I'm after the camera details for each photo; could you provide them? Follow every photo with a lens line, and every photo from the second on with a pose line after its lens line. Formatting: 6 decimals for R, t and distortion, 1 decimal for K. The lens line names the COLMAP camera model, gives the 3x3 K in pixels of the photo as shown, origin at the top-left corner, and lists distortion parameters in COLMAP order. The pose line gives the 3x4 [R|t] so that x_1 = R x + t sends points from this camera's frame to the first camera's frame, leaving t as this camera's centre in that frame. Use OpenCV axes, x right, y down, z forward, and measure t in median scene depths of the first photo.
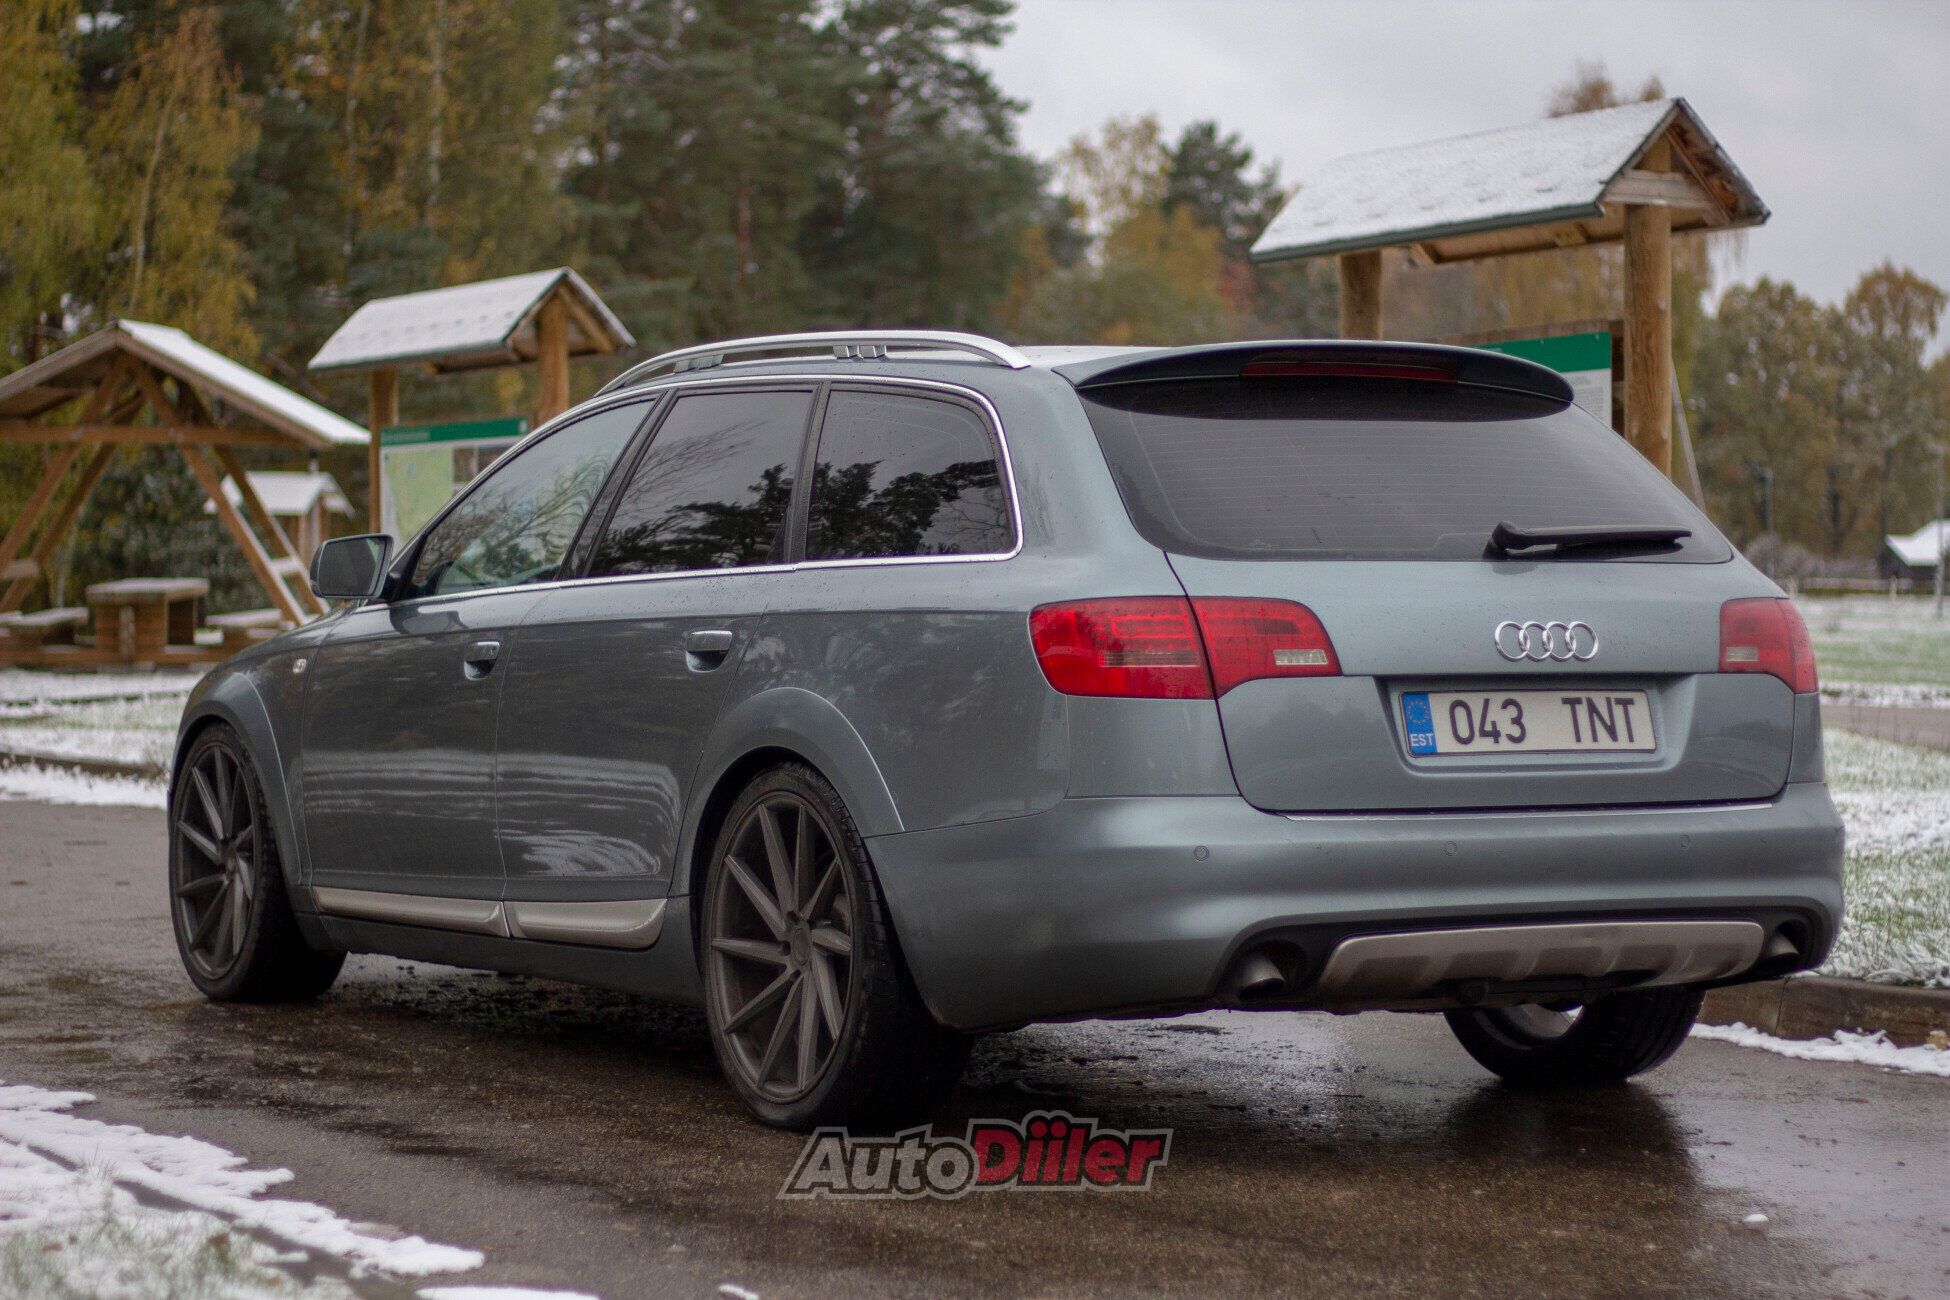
lens RADIAL K [[4858.6, 0, 964.6], [0, 4858.6, 651.1], [0, 0, 1]] dist [-0.158611, 0.000000]
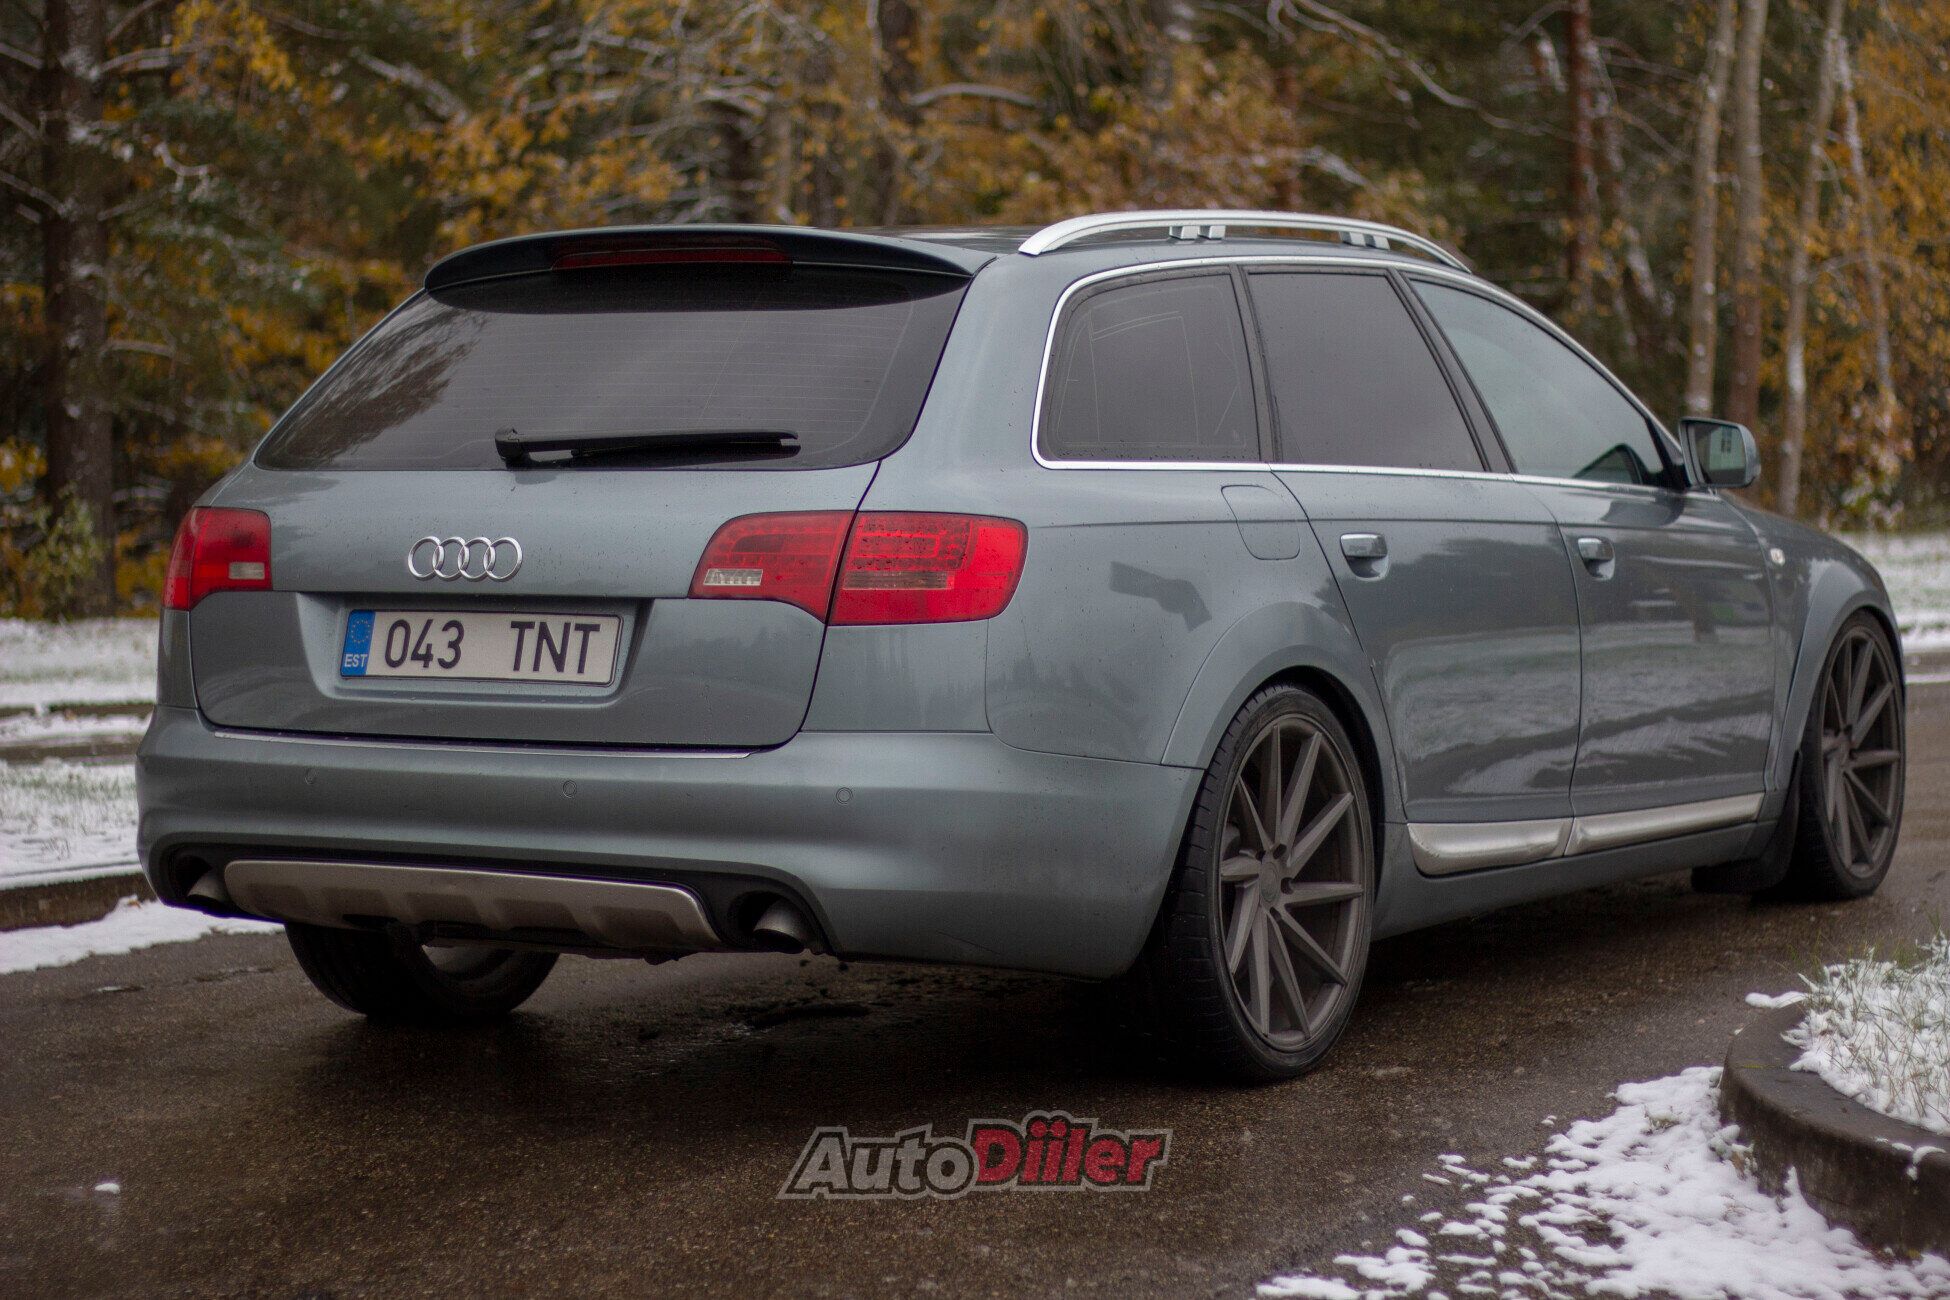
lens RADIAL K [[4858.6, 0, 975.0], [0, 4858.6, 651.6], [0, 0, 1]] dist [-0.158611, 0.000000]
pose [[0.491614, 0.028491, -0.870347, 0.316804], [-0.013871, 0.999594, 0.024887, -0.002786], [0.870703, -0.000162, 0.491810, 0.209391]]
